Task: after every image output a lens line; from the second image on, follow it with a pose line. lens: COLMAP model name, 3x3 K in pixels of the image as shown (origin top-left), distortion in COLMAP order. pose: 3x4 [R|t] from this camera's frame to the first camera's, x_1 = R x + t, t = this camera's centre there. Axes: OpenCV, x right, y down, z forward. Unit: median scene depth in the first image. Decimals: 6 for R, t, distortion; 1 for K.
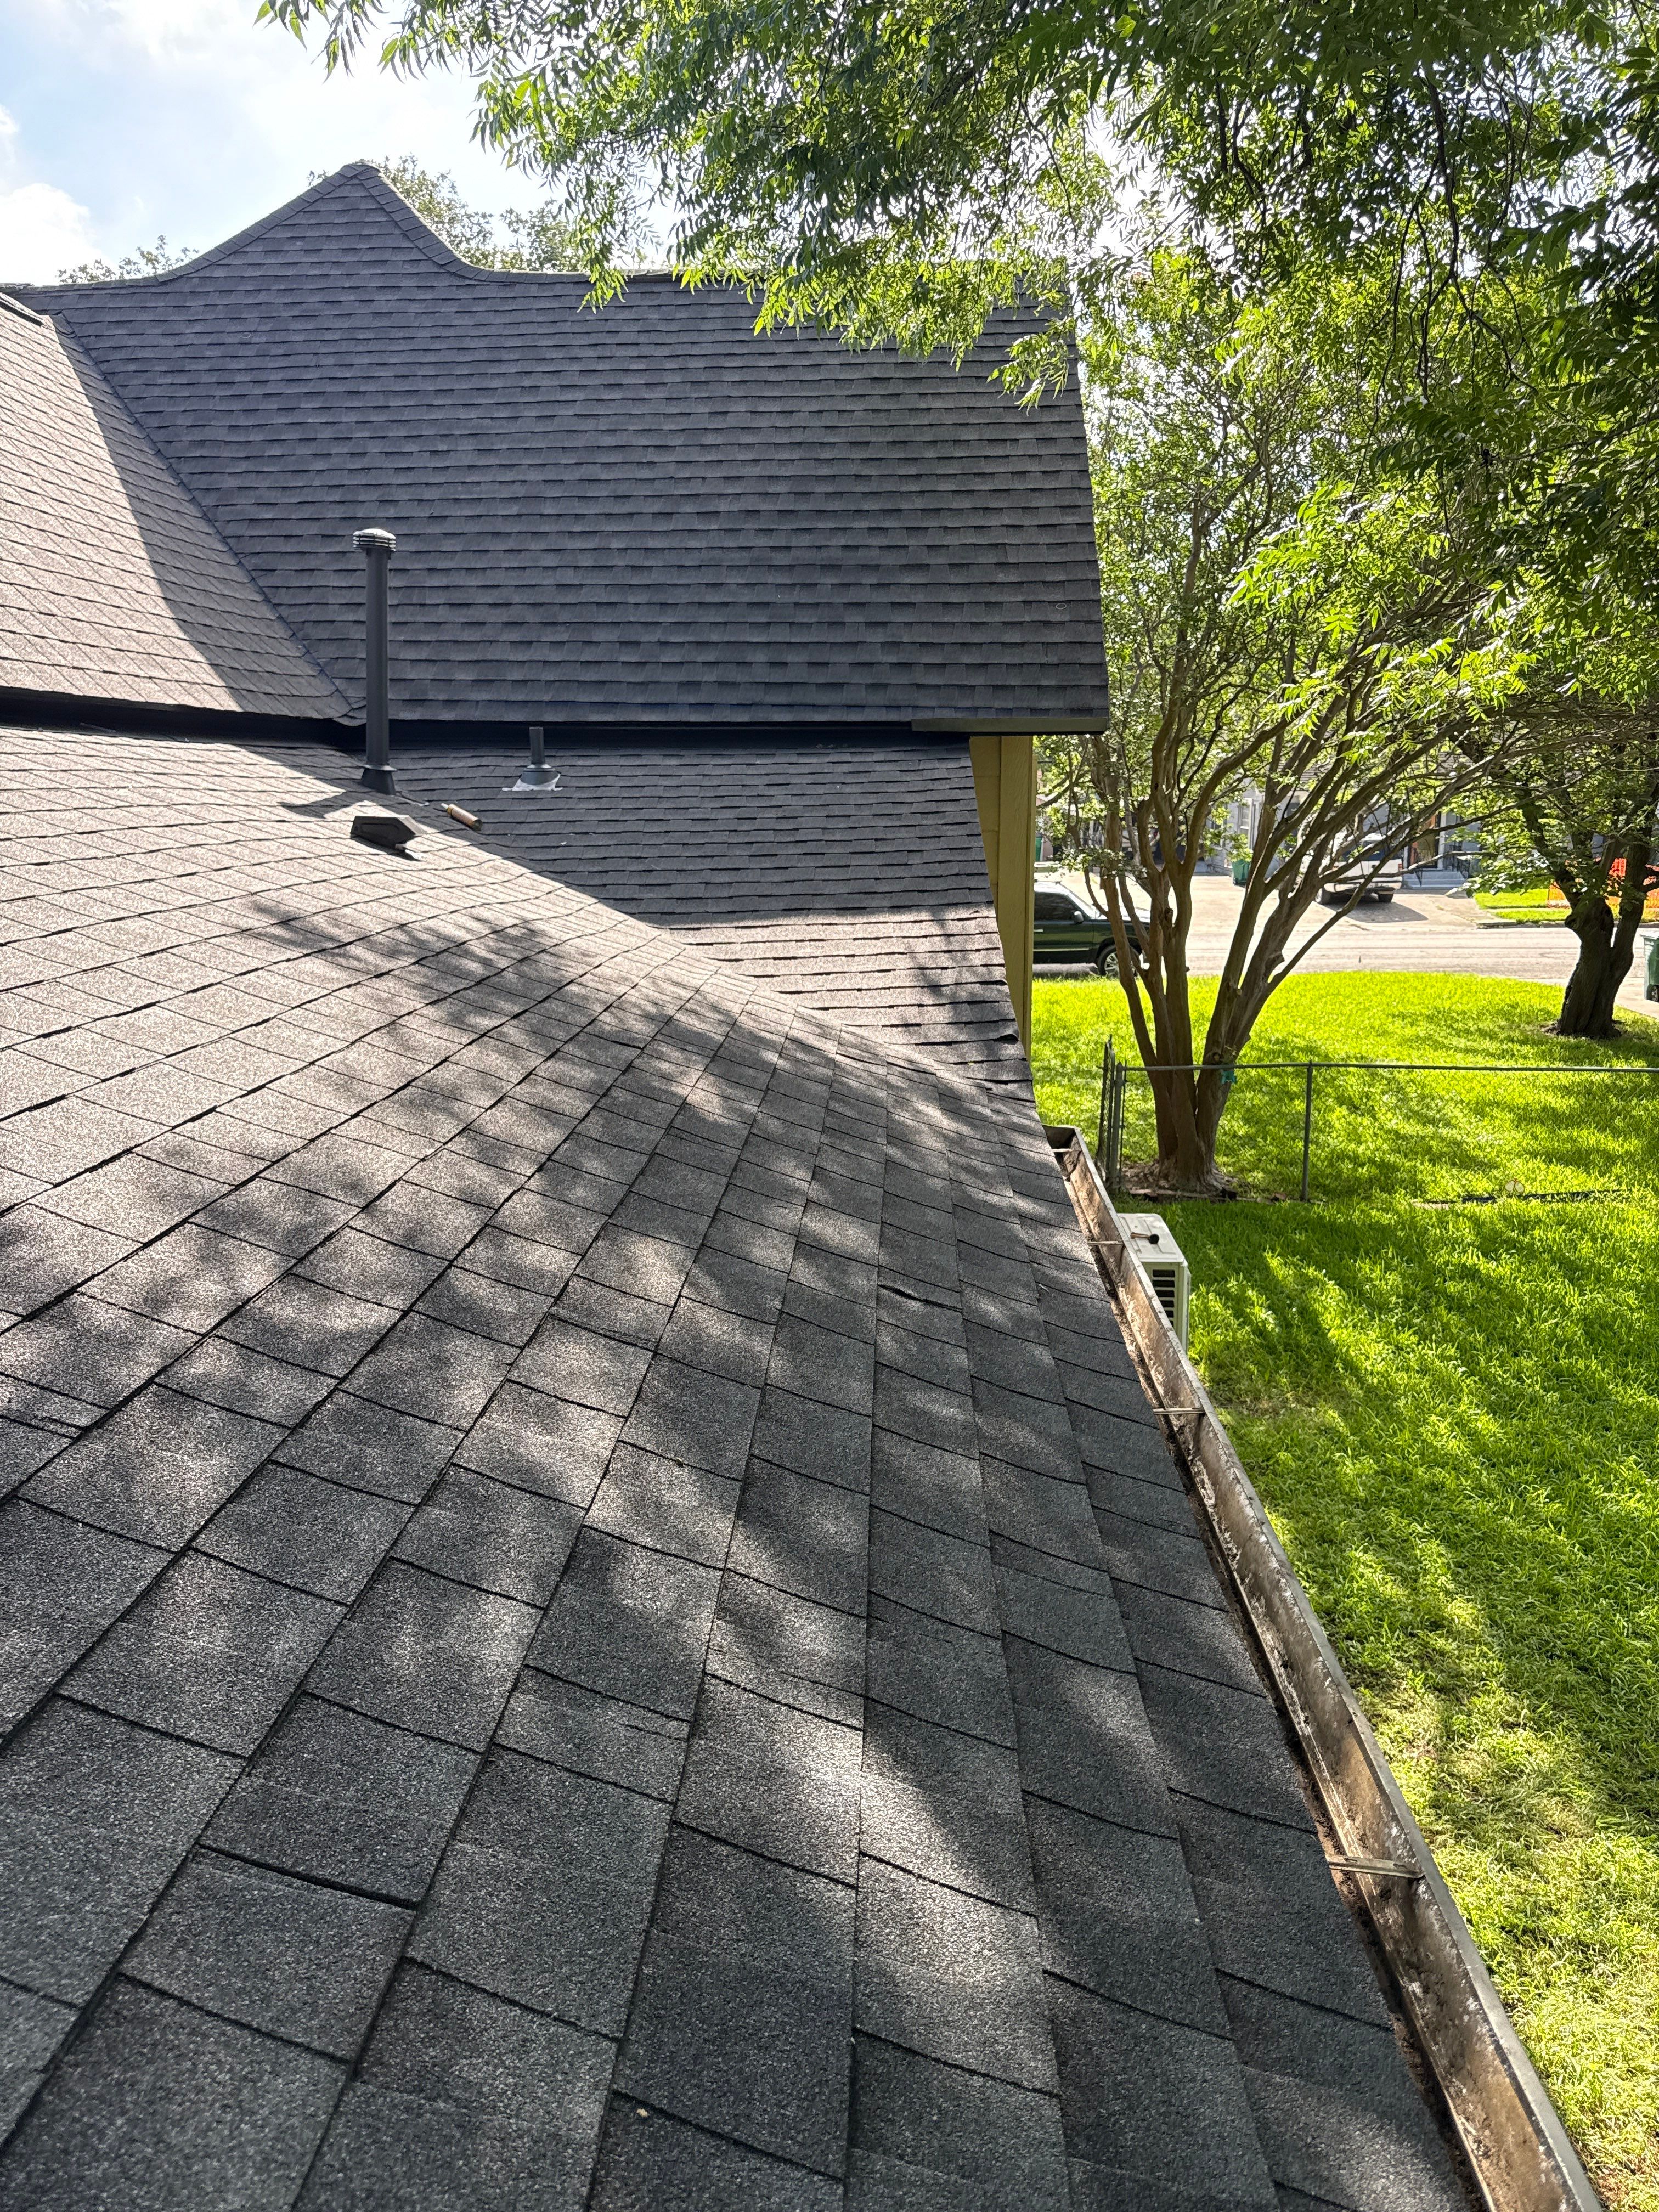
lens RADIAL K [[1567.6, 0, 826.2], [0, 1567.6, 1090.8], [0, 0, 1]] dist [0.044427, -0.062603]
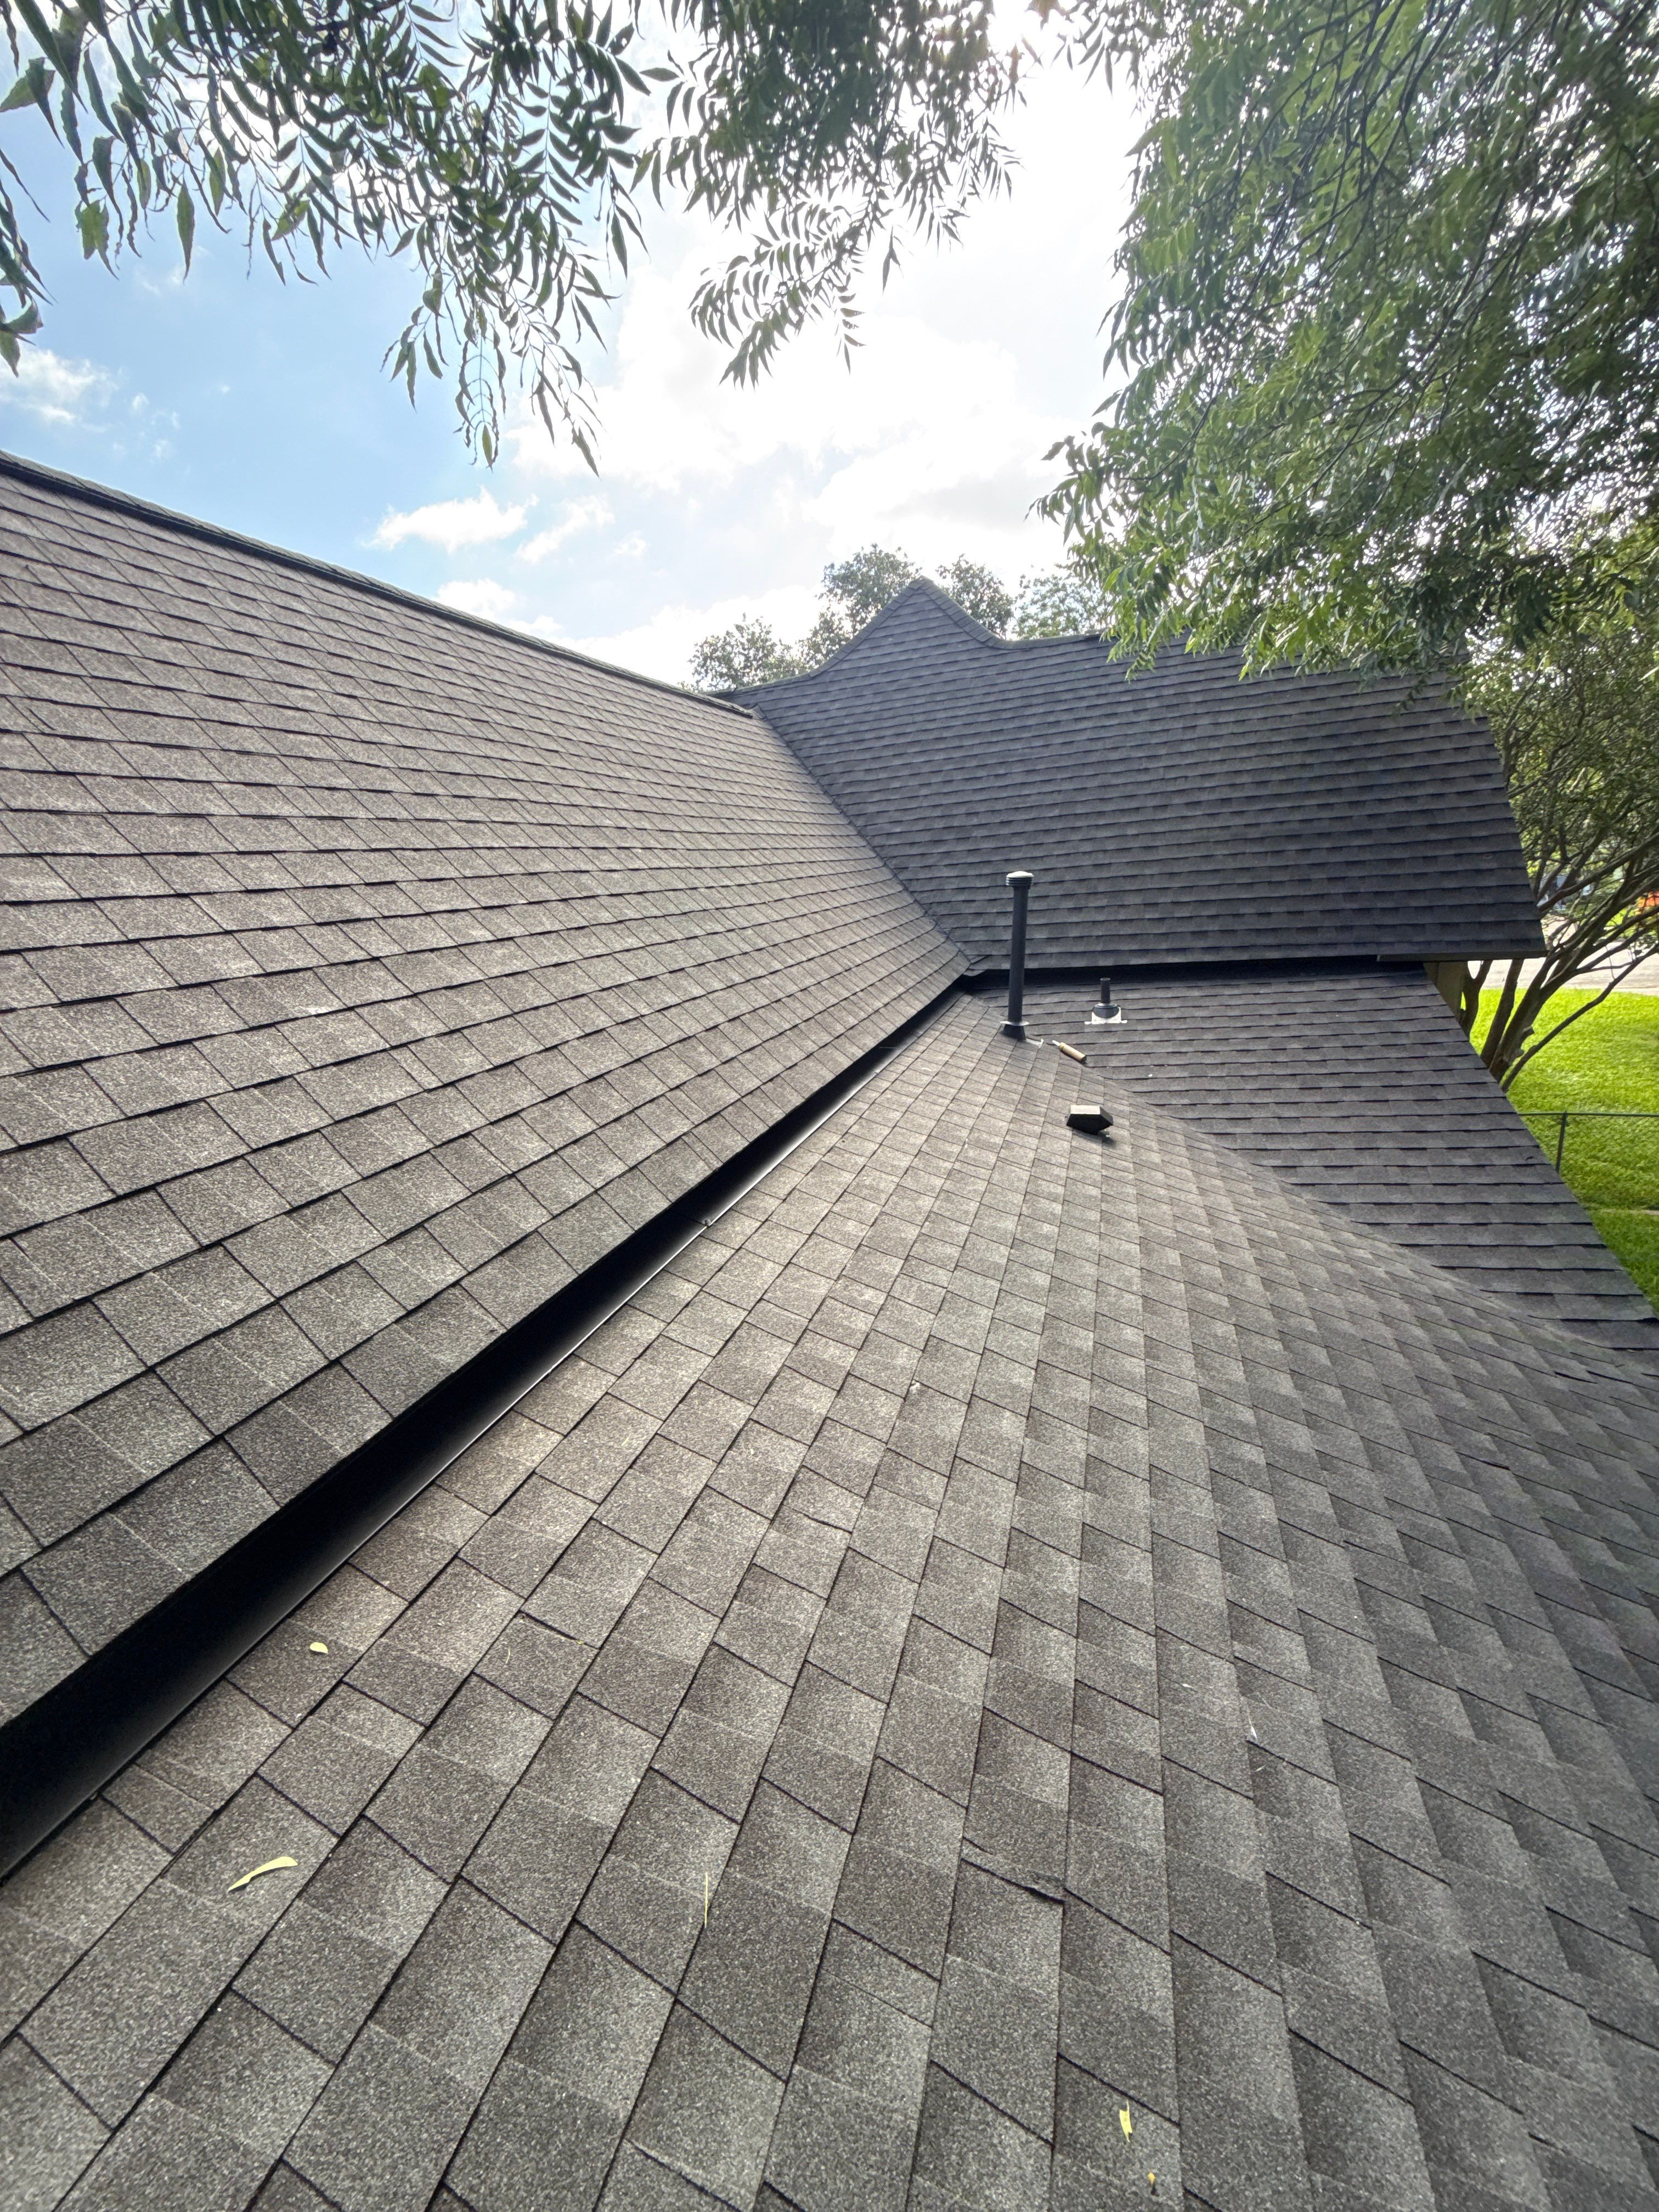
lens RADIAL K [[884.4, 0, 825.0], [0, 884.4, 1099.5], [0, 0, 1]] dist [-0.000764, -0.000118]
pose [[0.963354, -0.005033, -0.268184, -0.253722], [0.024103, 0.997403, 0.067865, -0.210687], [0.267146, -0.071842, 0.960974, 0.128977]]
